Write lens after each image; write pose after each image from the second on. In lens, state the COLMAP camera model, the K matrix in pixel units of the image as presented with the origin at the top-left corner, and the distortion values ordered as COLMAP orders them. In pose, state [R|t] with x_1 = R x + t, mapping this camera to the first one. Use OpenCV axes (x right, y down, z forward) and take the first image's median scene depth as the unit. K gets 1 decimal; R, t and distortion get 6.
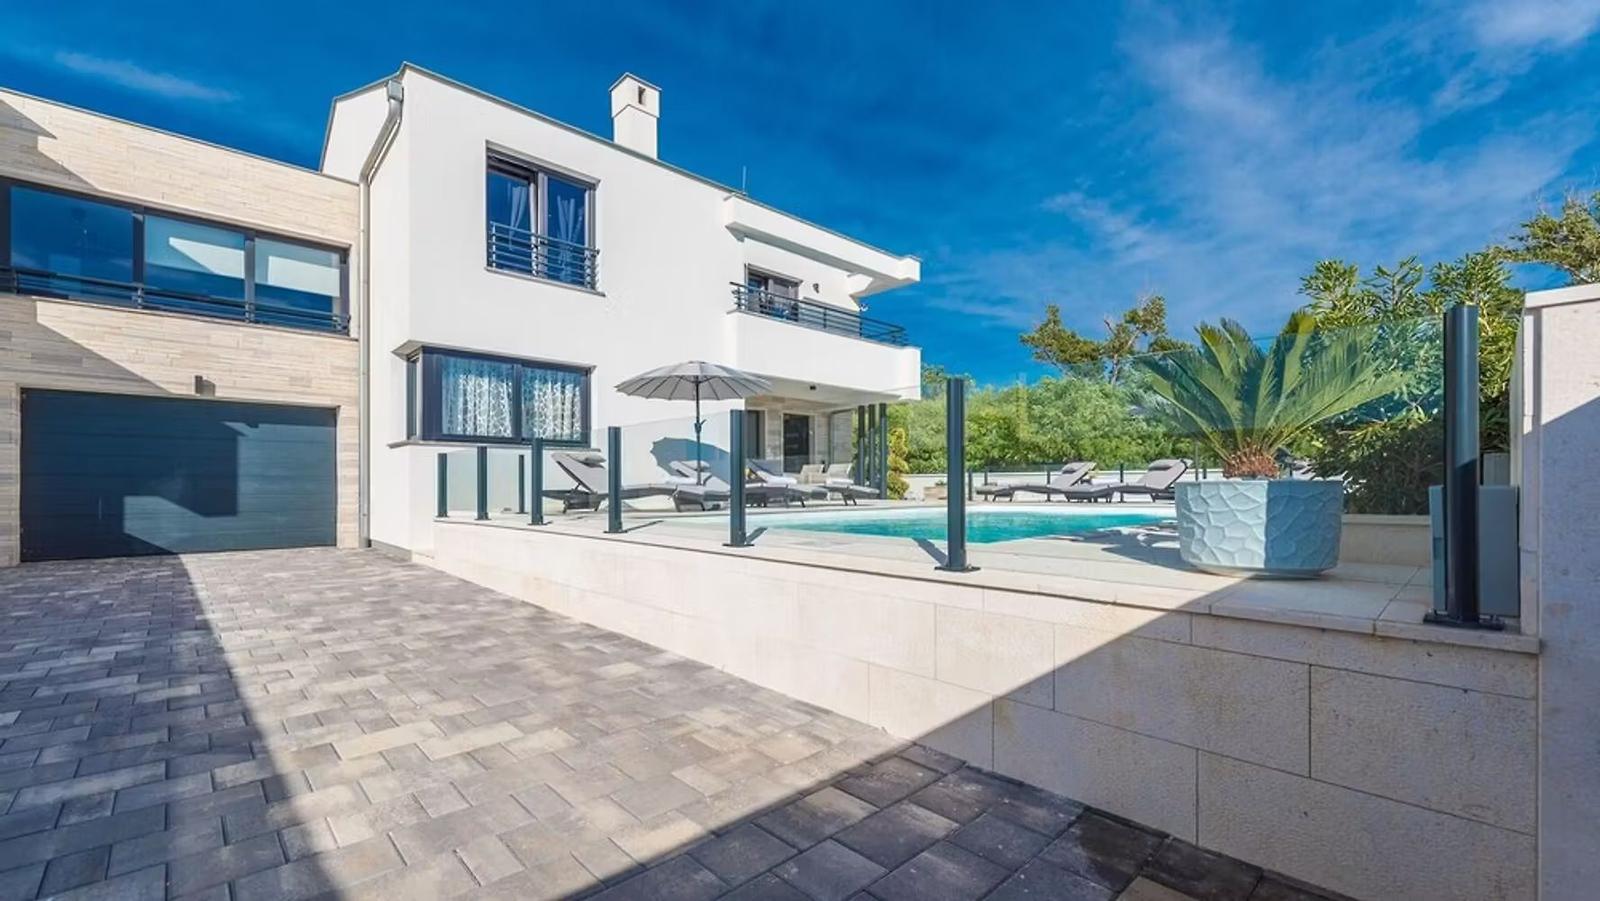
lens RADIAL K [[637.8, 0, 800.0], [0, 637.8, 450.5], [0, 0, 1]] dist [0.000473, -0.000070]
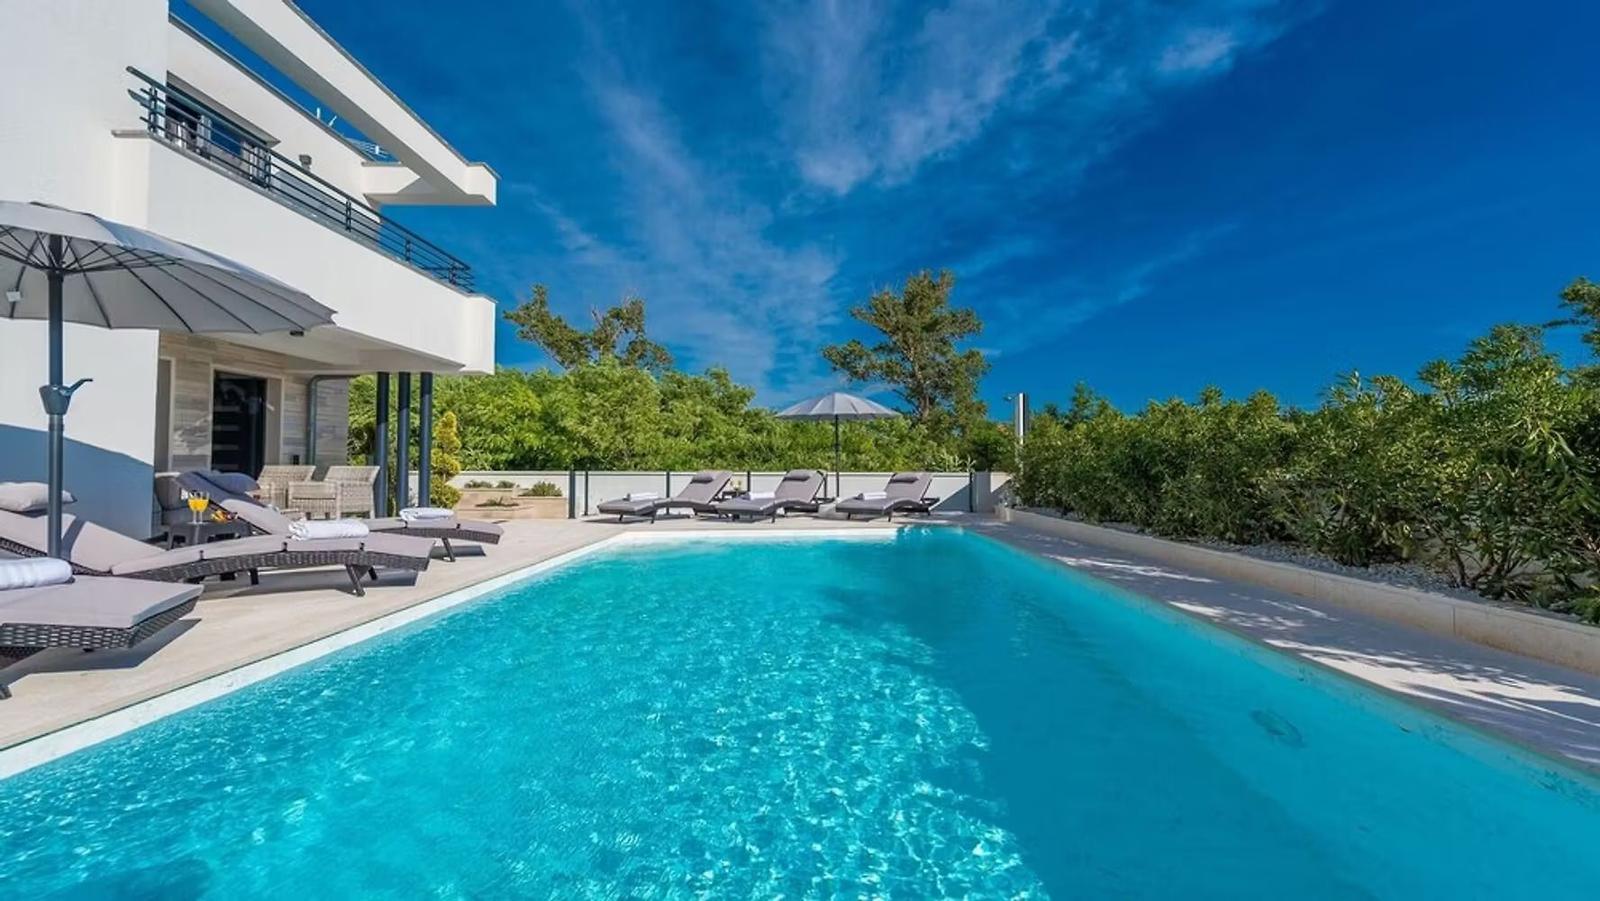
lens RADIAL K [[611.9, 0, 800.0], [0, 611.9, 450.5], [0, 0, 1]] dist [-0.022665, -0.000168]
pose [[0.673885, 0.022397, 0.738497, -0.069131], [-0.045281, 0.998913, 0.011024, -0.017686], [-0.737447, -0.040869, 0.674167, 0.279741]]
